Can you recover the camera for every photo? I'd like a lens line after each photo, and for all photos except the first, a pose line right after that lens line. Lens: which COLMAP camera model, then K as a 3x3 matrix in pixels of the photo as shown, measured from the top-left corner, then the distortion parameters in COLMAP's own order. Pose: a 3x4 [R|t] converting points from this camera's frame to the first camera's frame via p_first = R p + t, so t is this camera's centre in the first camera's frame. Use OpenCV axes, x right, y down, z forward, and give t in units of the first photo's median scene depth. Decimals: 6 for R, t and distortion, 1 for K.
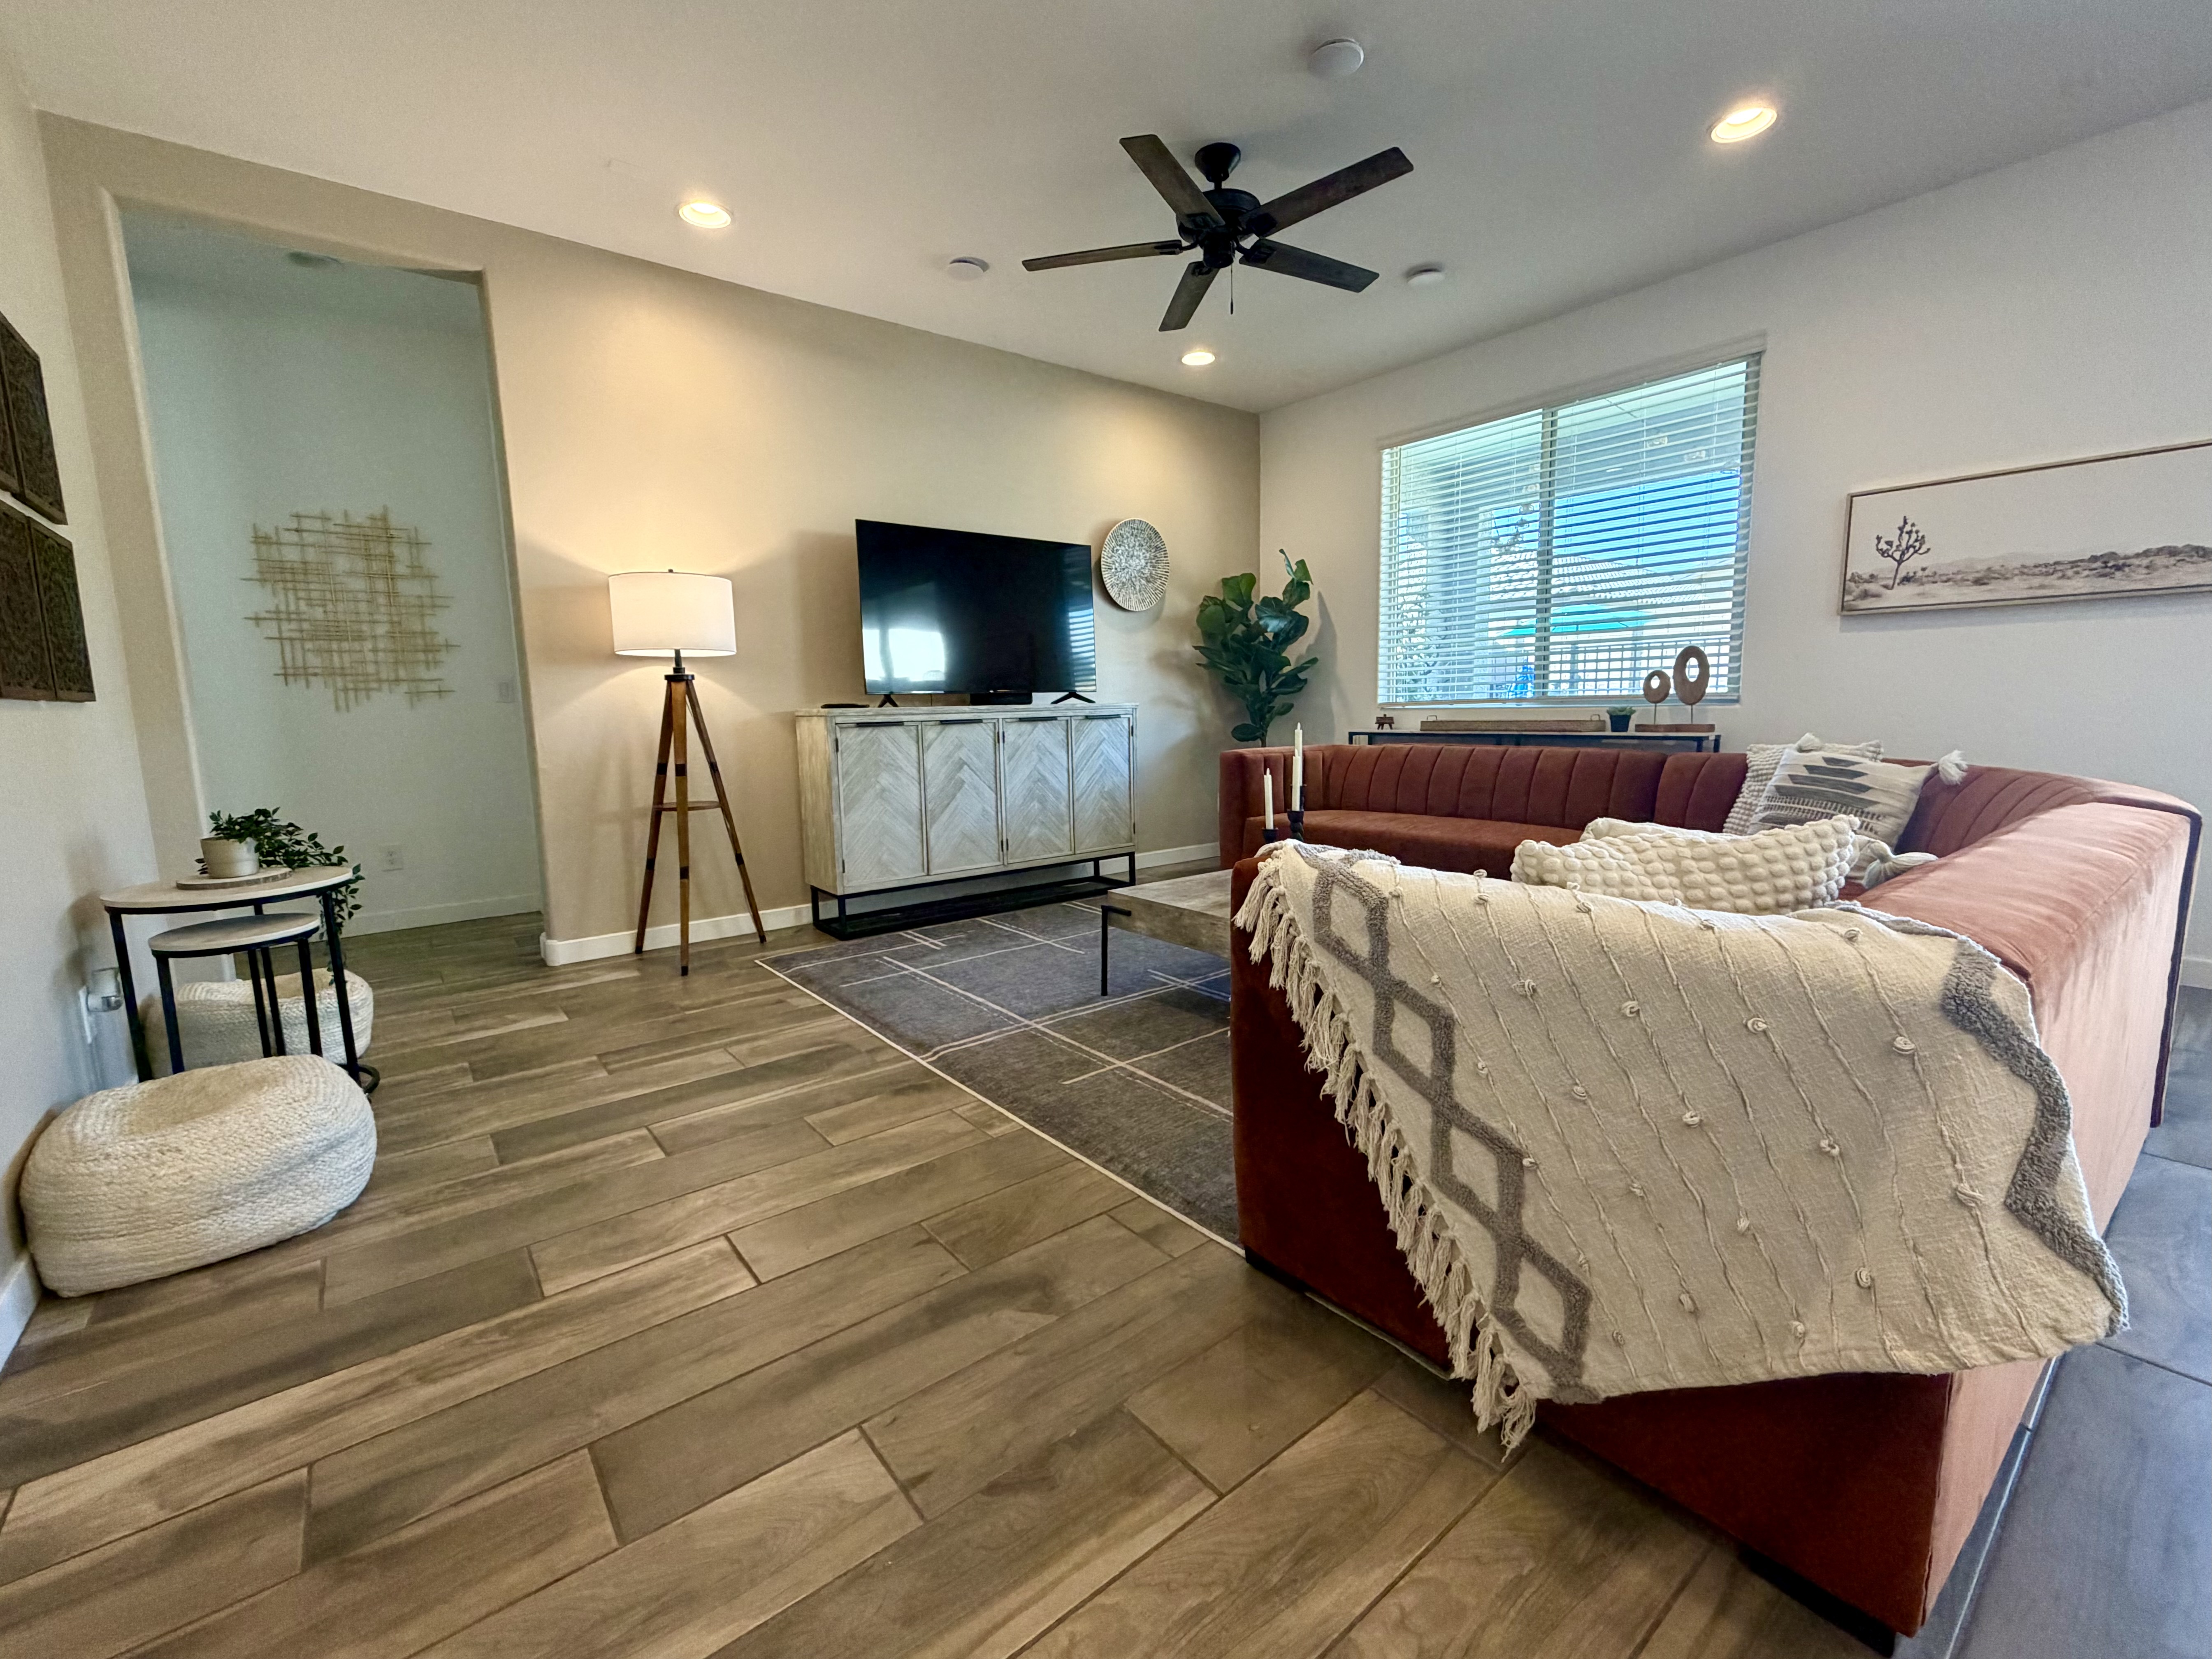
lens RADIAL K [[922.7, 0, 1095.6], [0, 922.7, 827.1], [0, 0, 1]] dist [-0.002343, -0.000405]
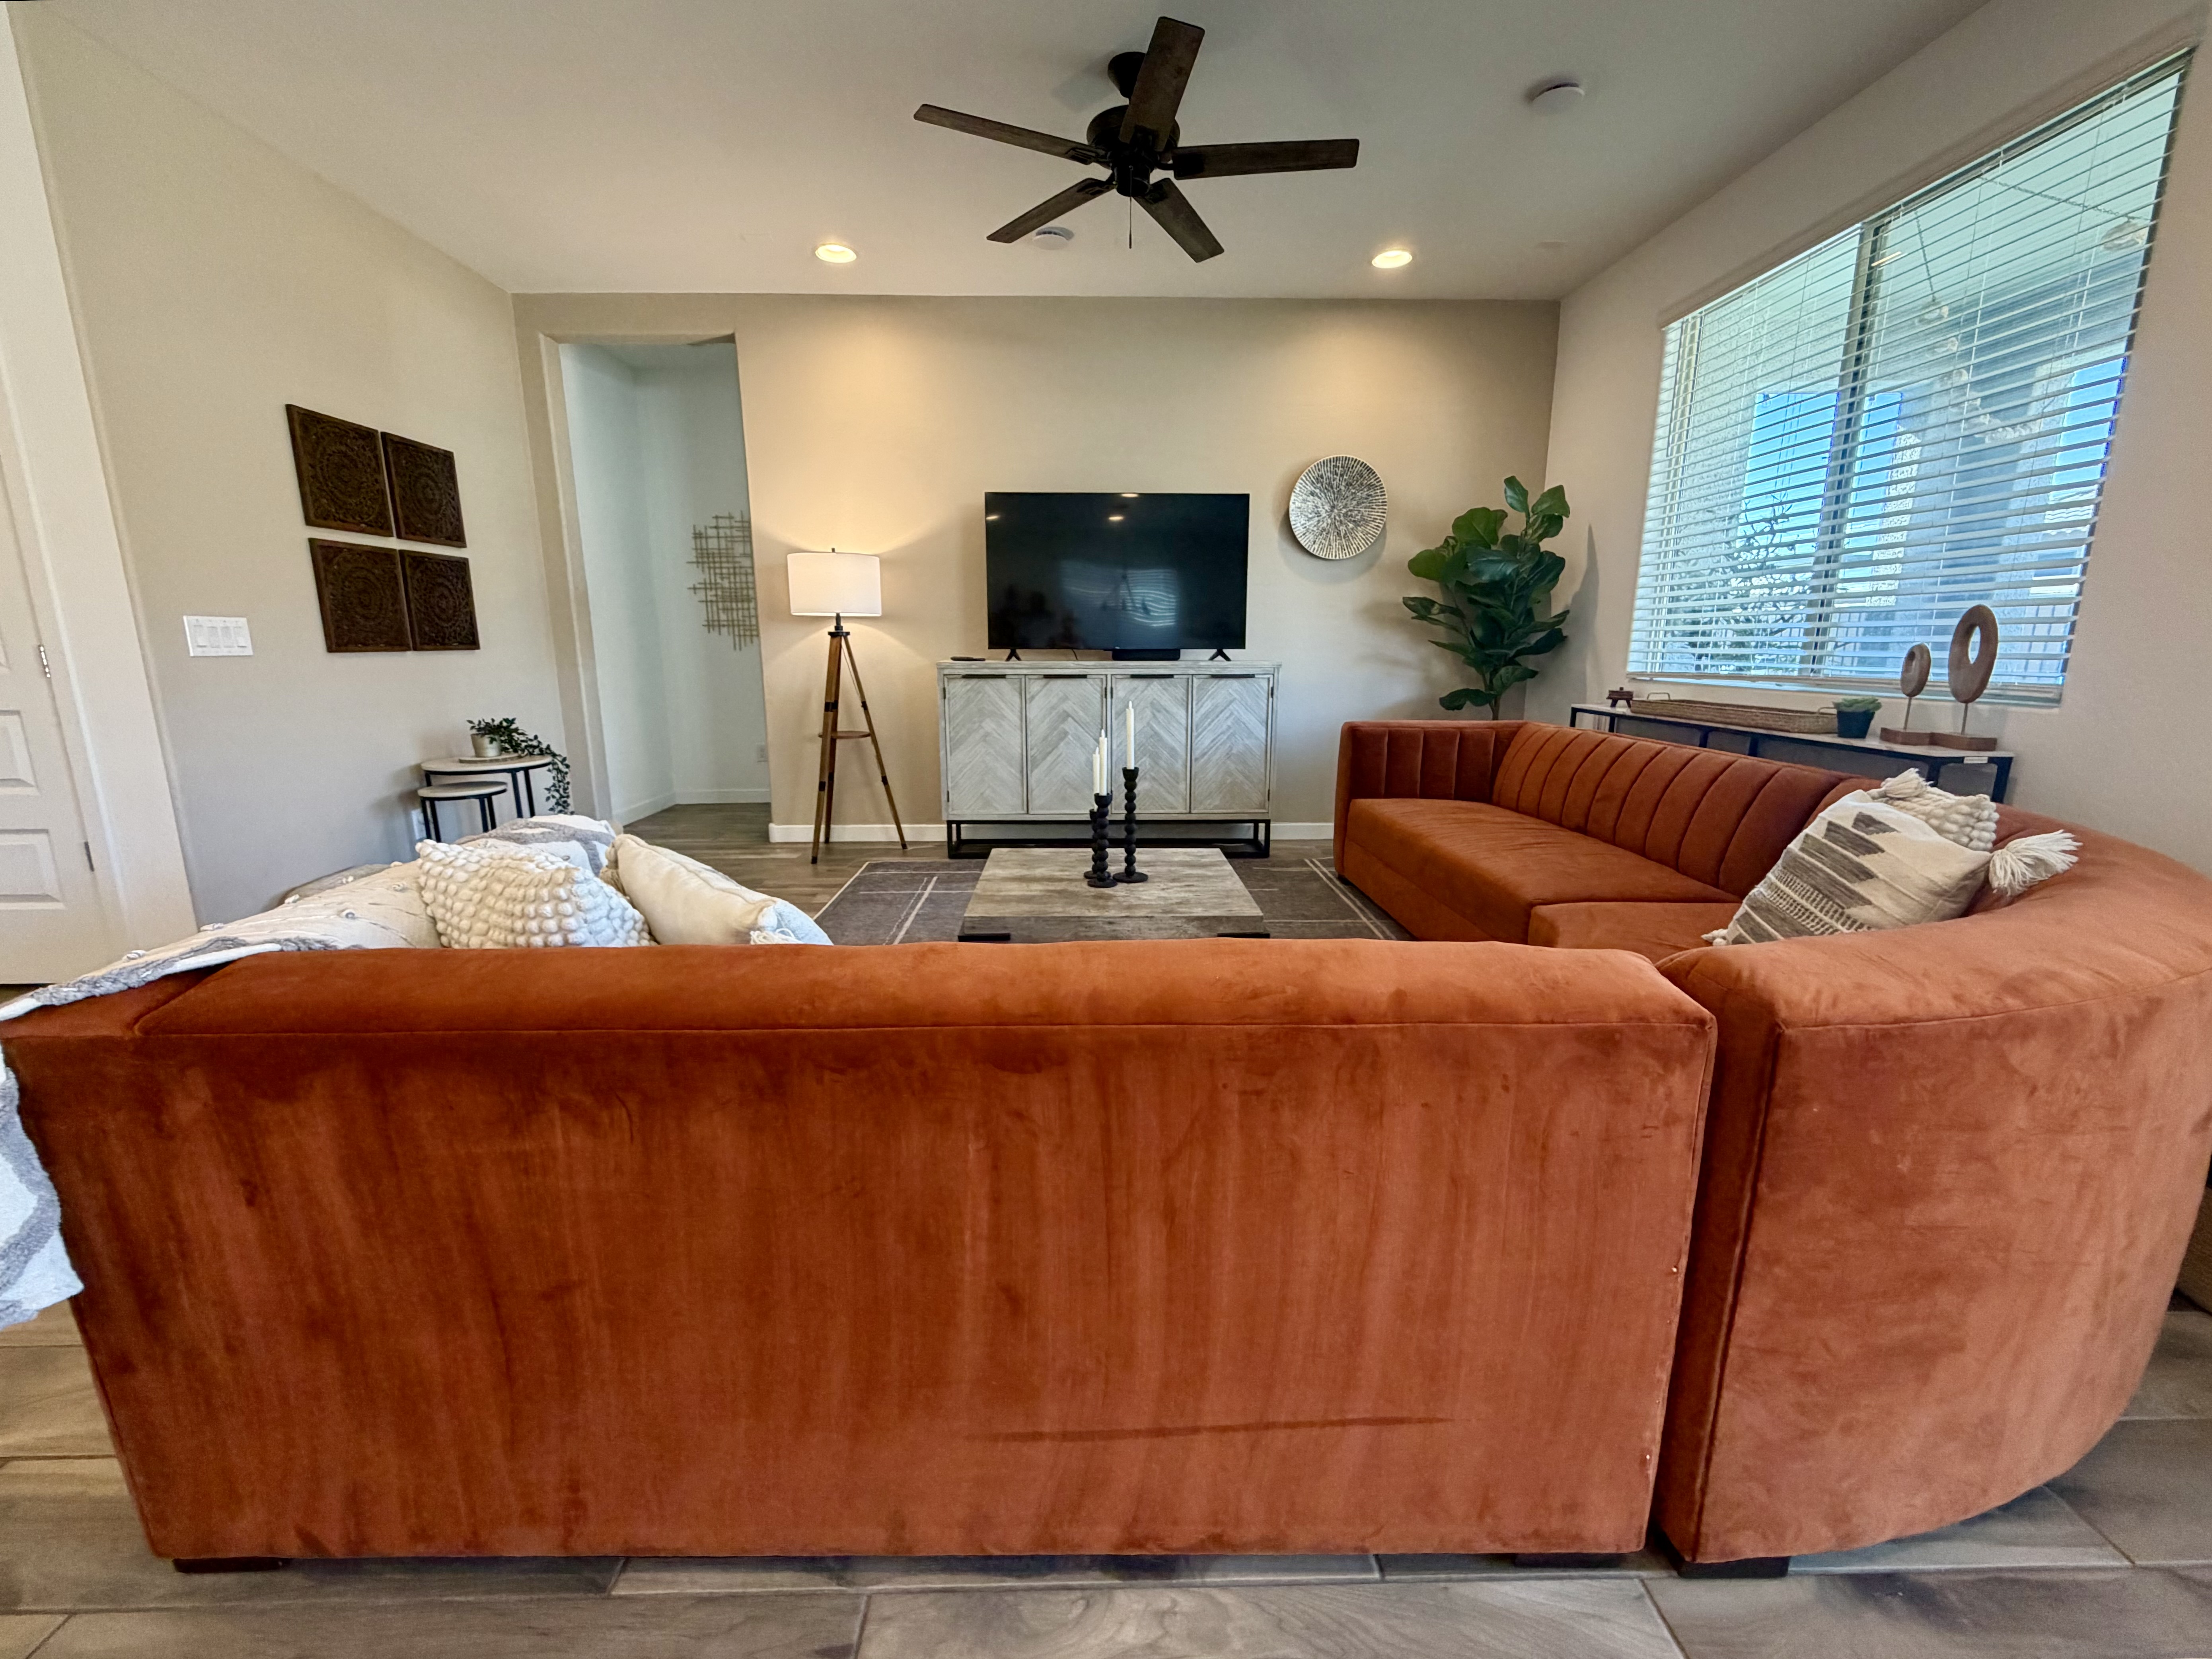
lens RADIAL K [[893.0, 0, 1101.2], [0, 893.0, 824.1], [0, 0, 1]] dist [-0.002386, -0.000069]
pose [[0.802870, 0.140241, -0.579423, 0.551202], [-0.095864, 0.989659, 0.106701, -0.063467], [0.588395, -0.030121, 0.808012, 0.192980]]
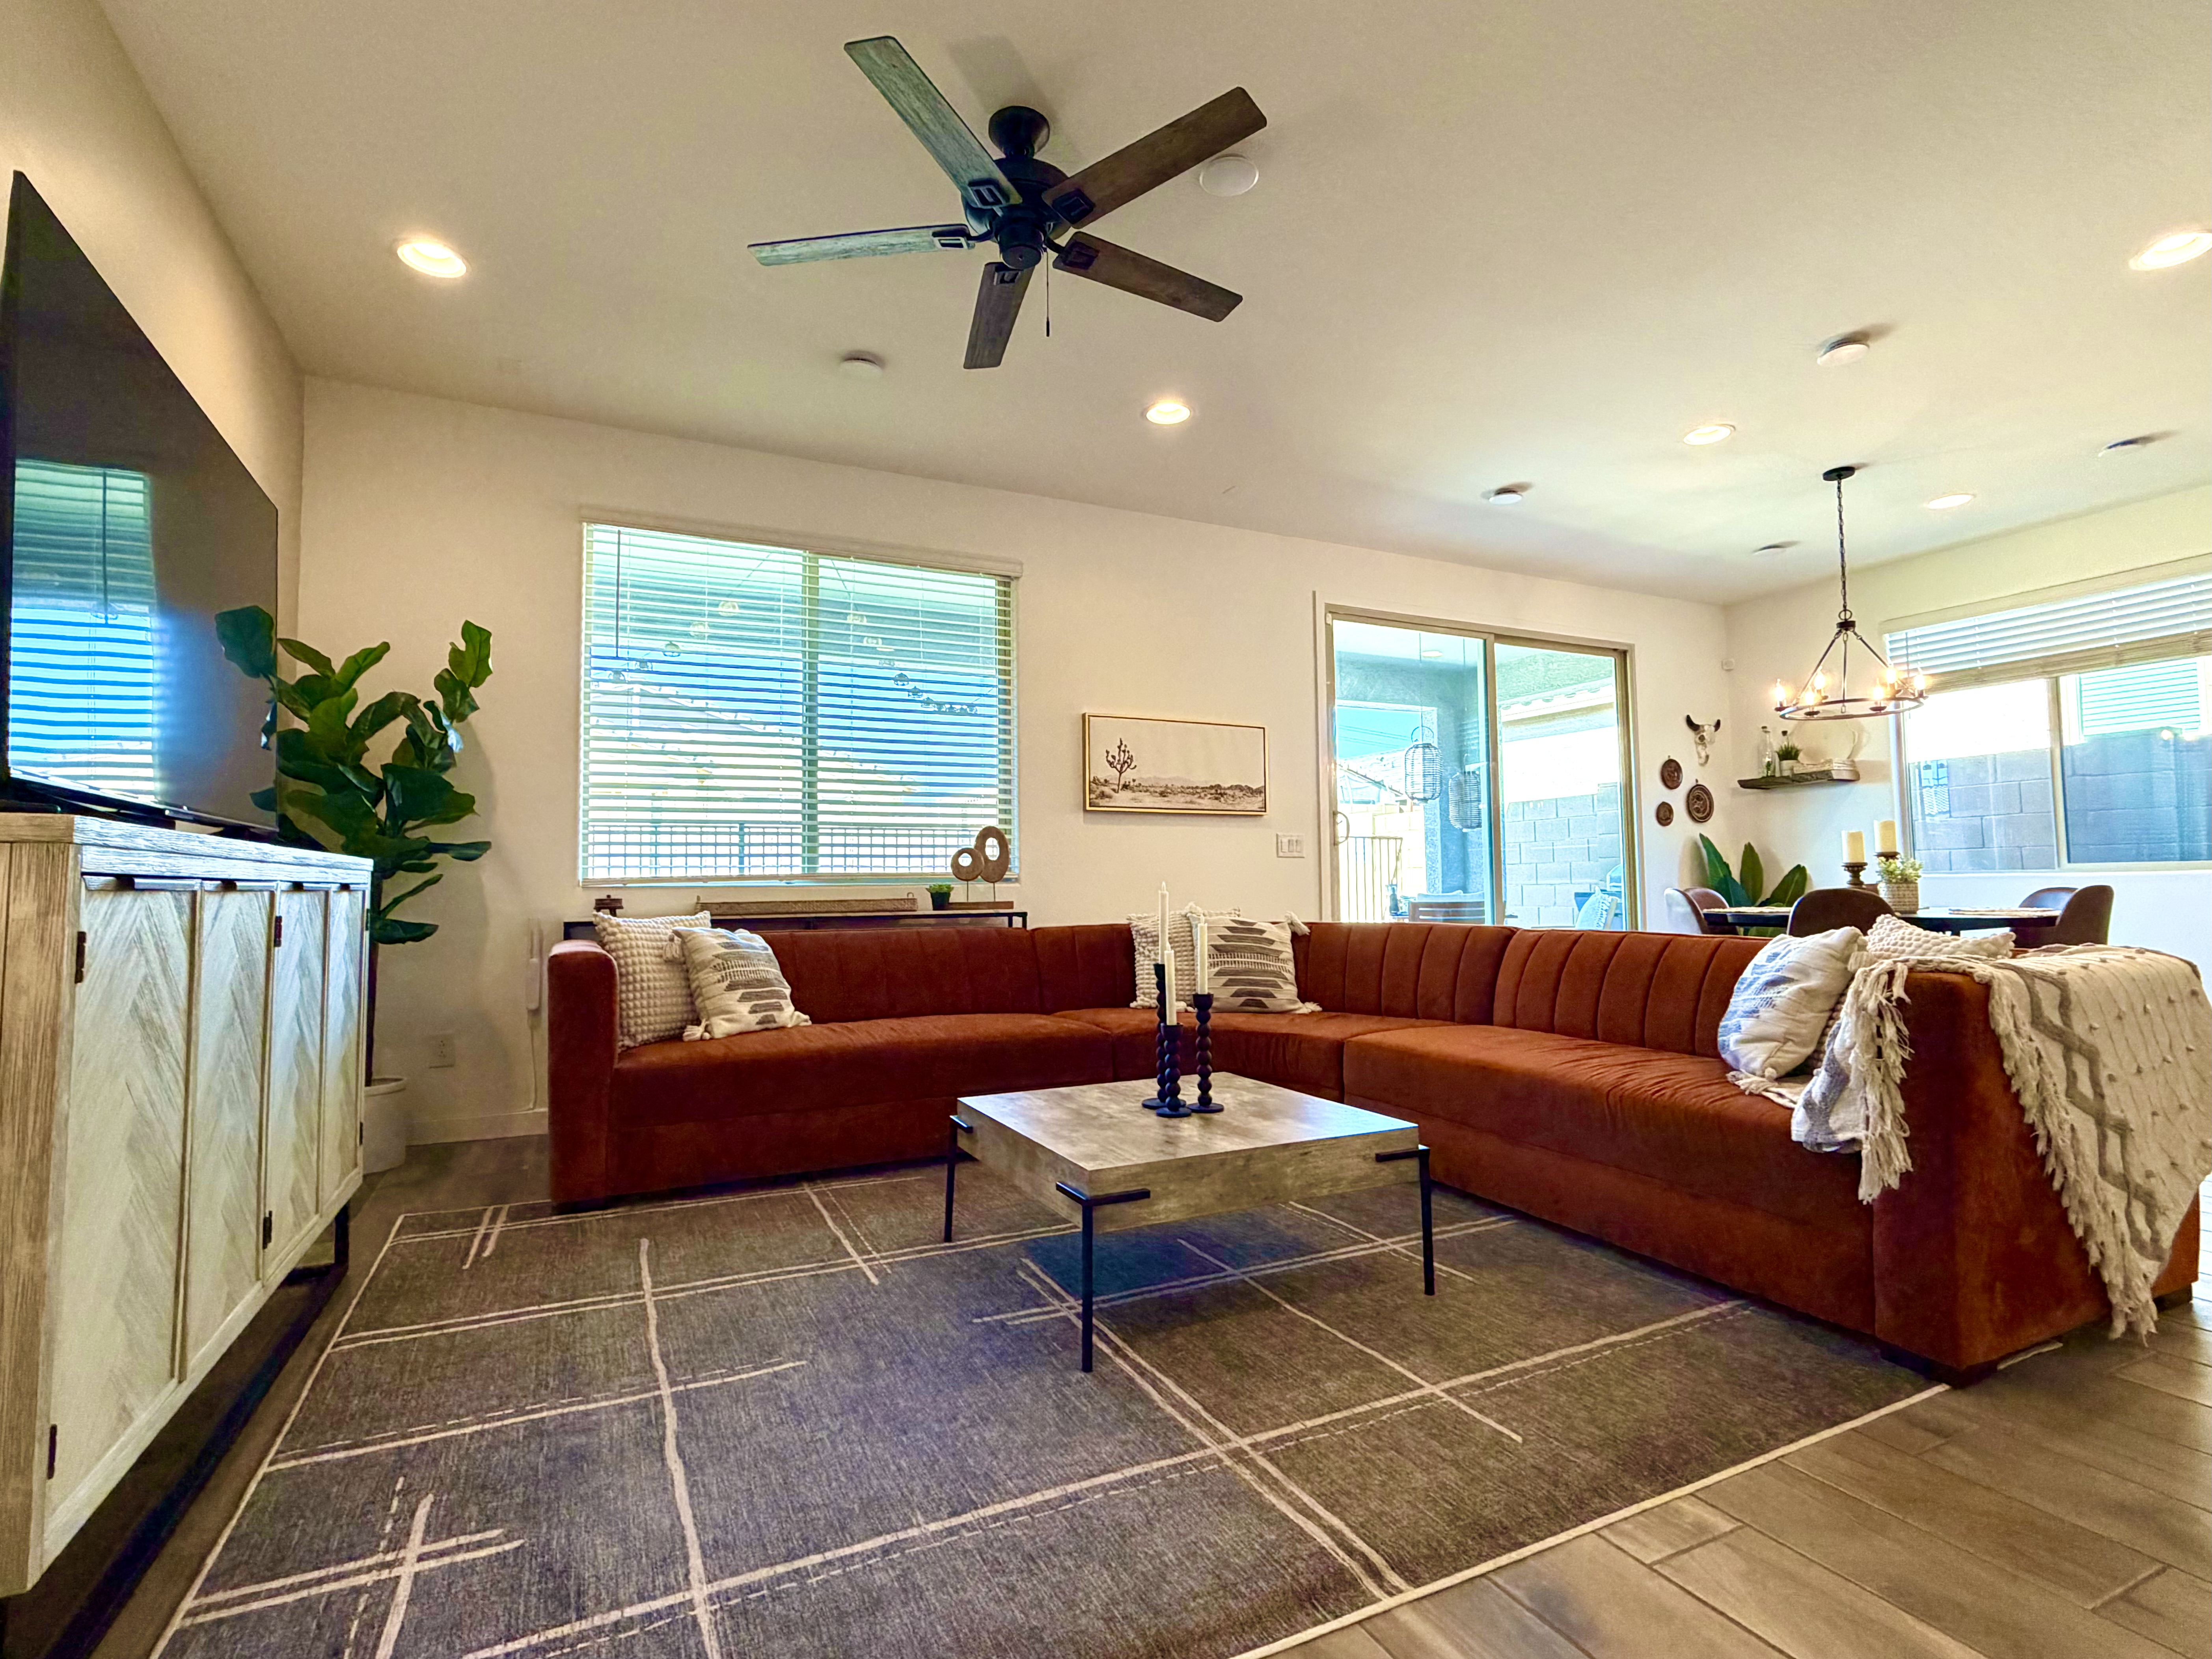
lens RADIAL K [[1061.3, 0, 1088.1], [0, 1061.3, 839.2], [0, 0, 1]] dist [-0.003539, -0.000151]
pose [[0.224303, 0.061896, 0.972552, -0.497224], [0.134189, 0.986513, -0.093732, -0.056337], [-0.965237, 0.151530, 0.212972, 0.650080]]
